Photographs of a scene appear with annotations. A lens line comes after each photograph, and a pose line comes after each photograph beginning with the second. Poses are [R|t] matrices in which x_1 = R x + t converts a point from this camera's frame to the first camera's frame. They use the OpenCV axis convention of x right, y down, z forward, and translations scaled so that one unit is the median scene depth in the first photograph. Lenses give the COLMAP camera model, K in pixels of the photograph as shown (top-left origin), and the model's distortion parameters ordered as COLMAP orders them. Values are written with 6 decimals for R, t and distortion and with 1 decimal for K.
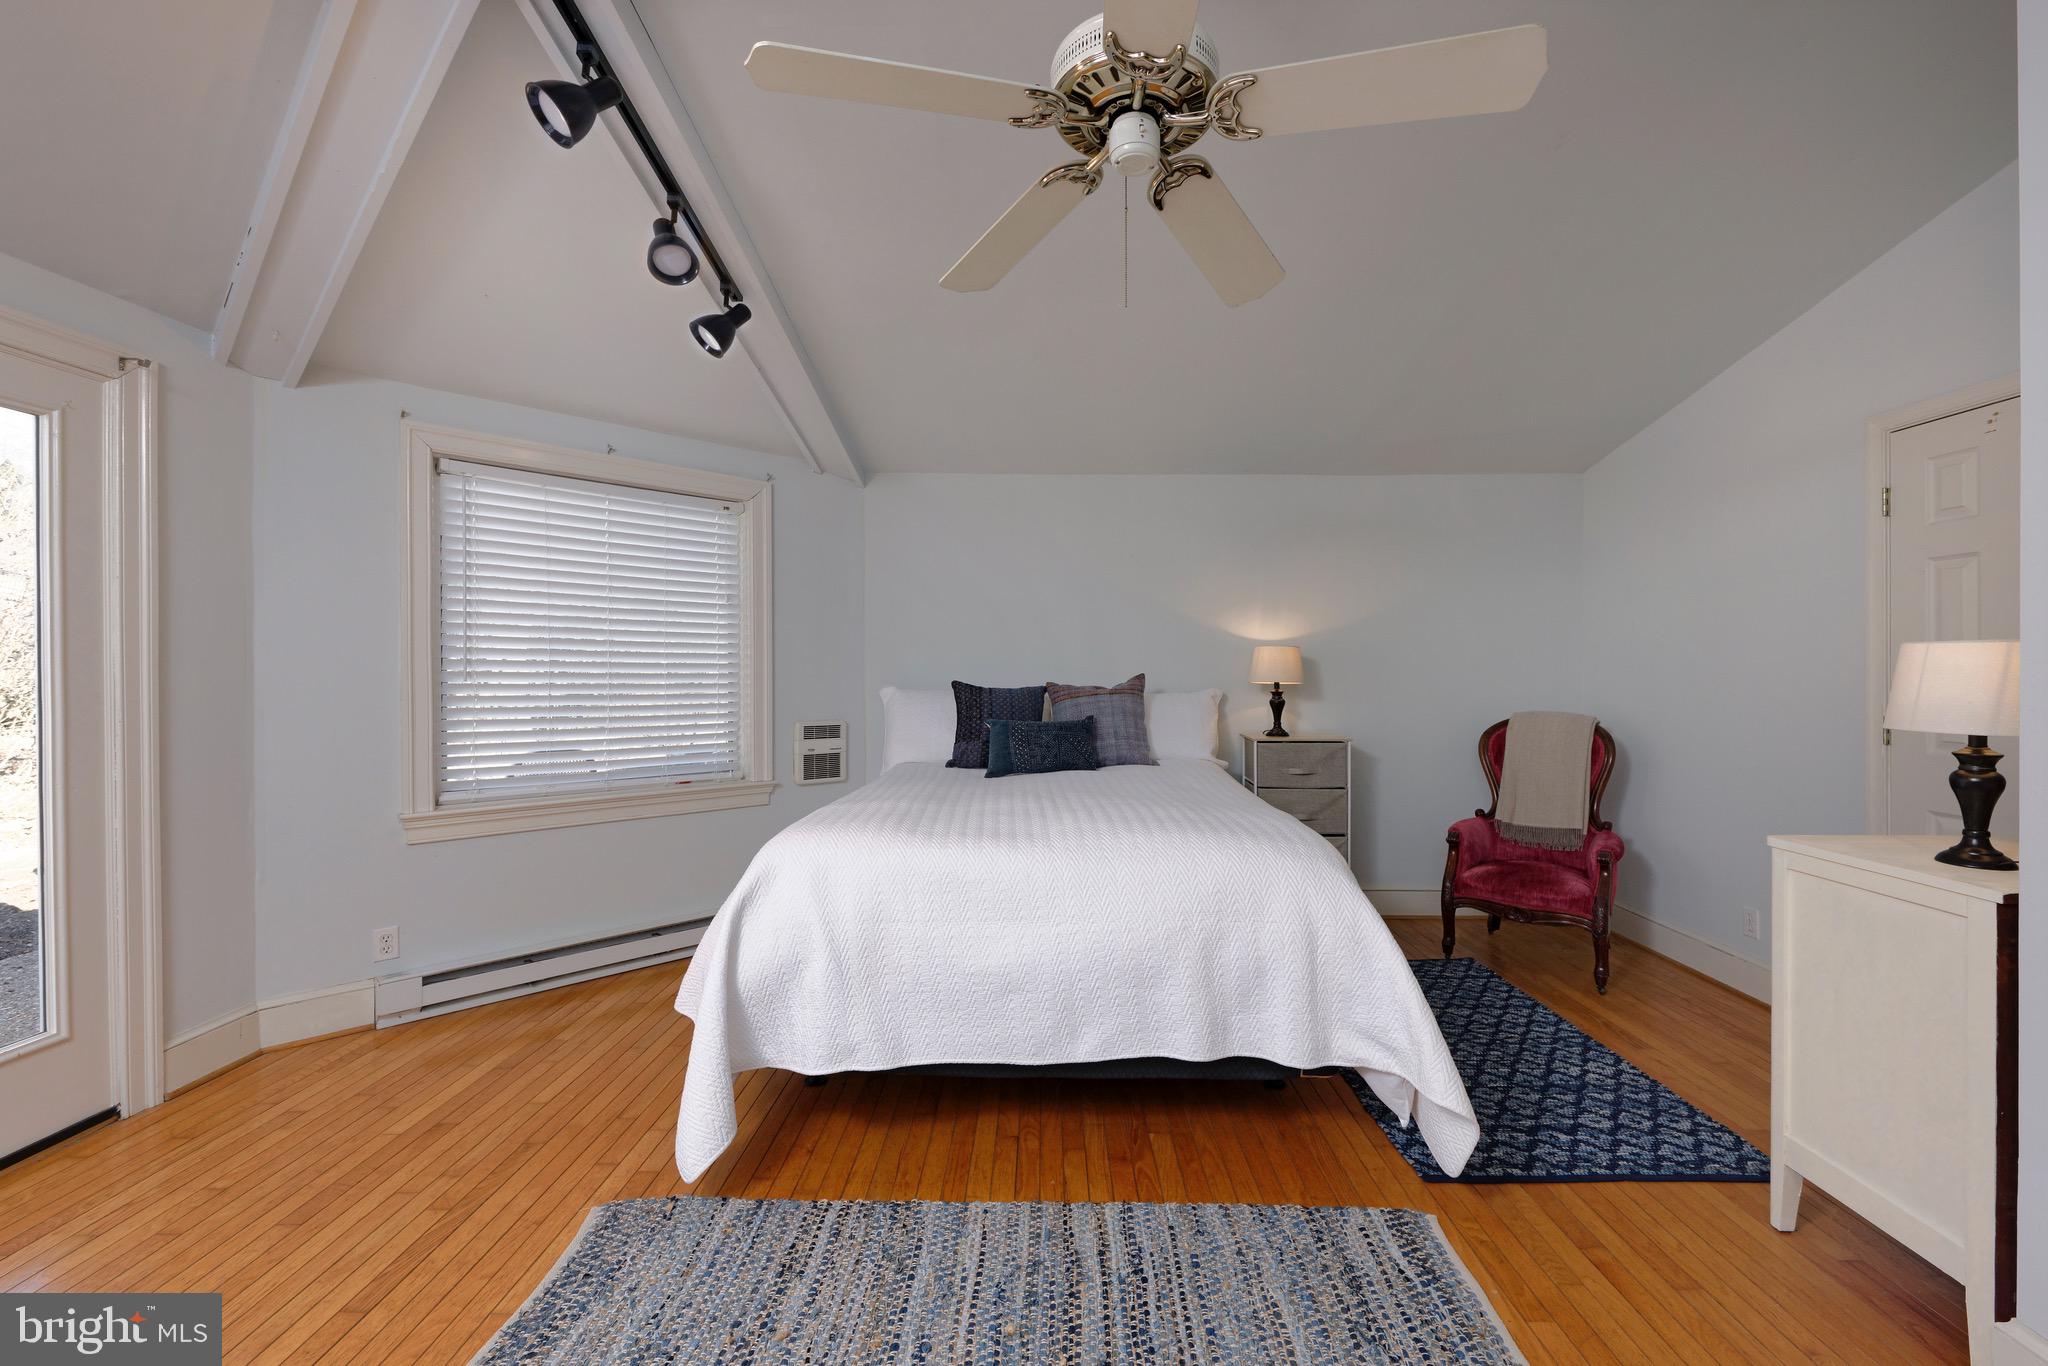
lens RADIAL K [[828.4, 0, 1023.3], [0, 828.4, 665.0], [0, 0, 1]] dist [0.001097, -0.000653]
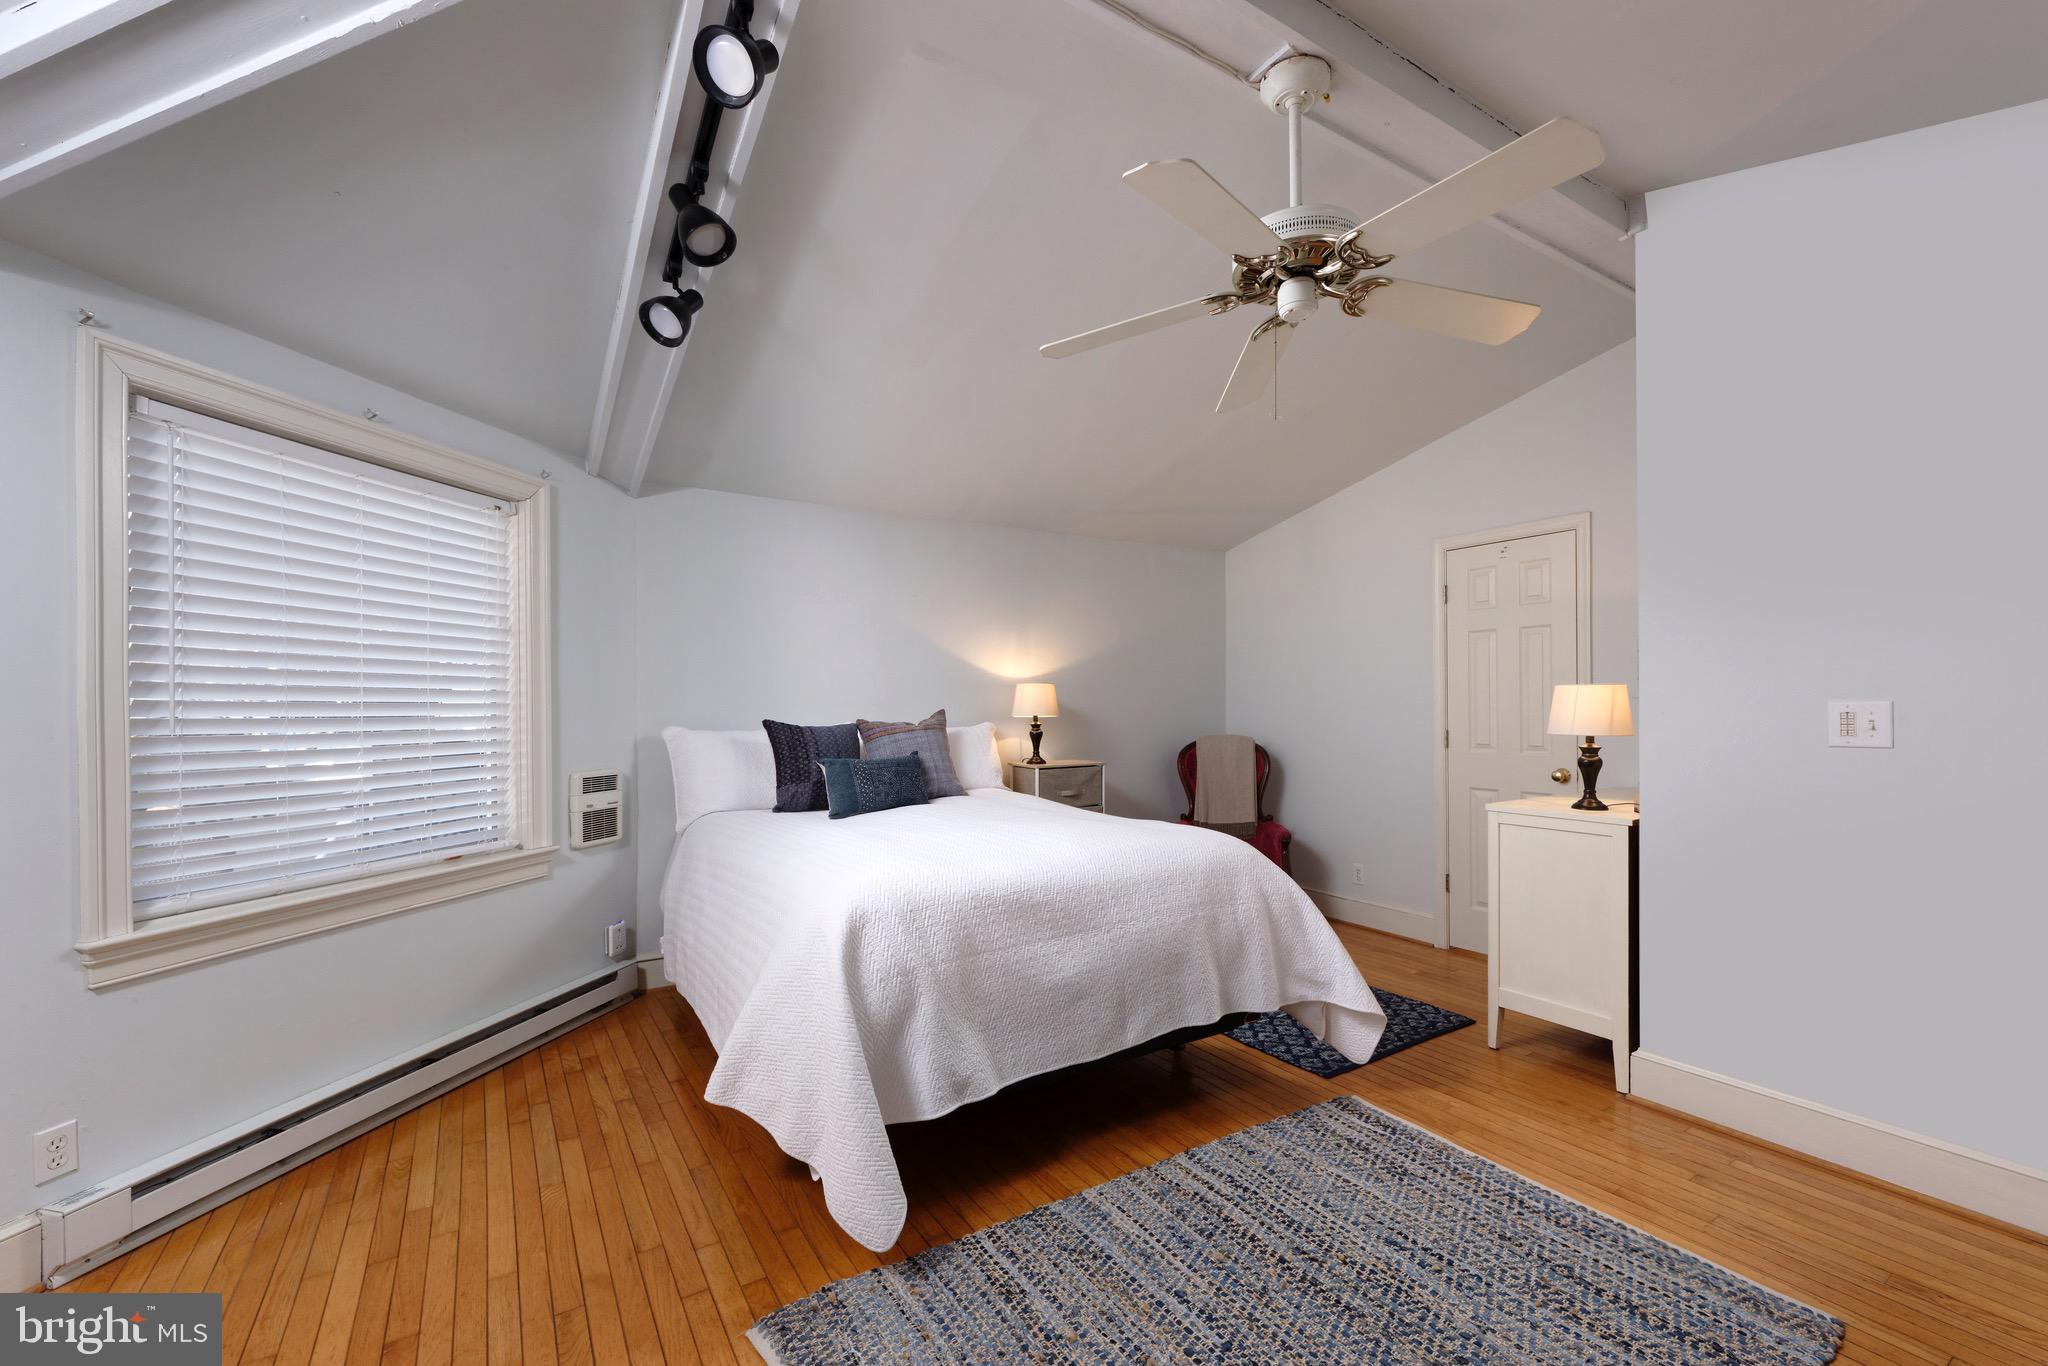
lens RADIAL K [[847.8, 0, 1022.4], [0, 847.8, 697.3], [0, 0, 1]] dist [-0.002355, -0.000175]
pose [[0.846150, -0.004704, 0.532924, -0.373176], [0.007167, 0.999971, -0.002554, -0.001726], [-0.532897, 0.005980, 0.846159, 0.046558]]
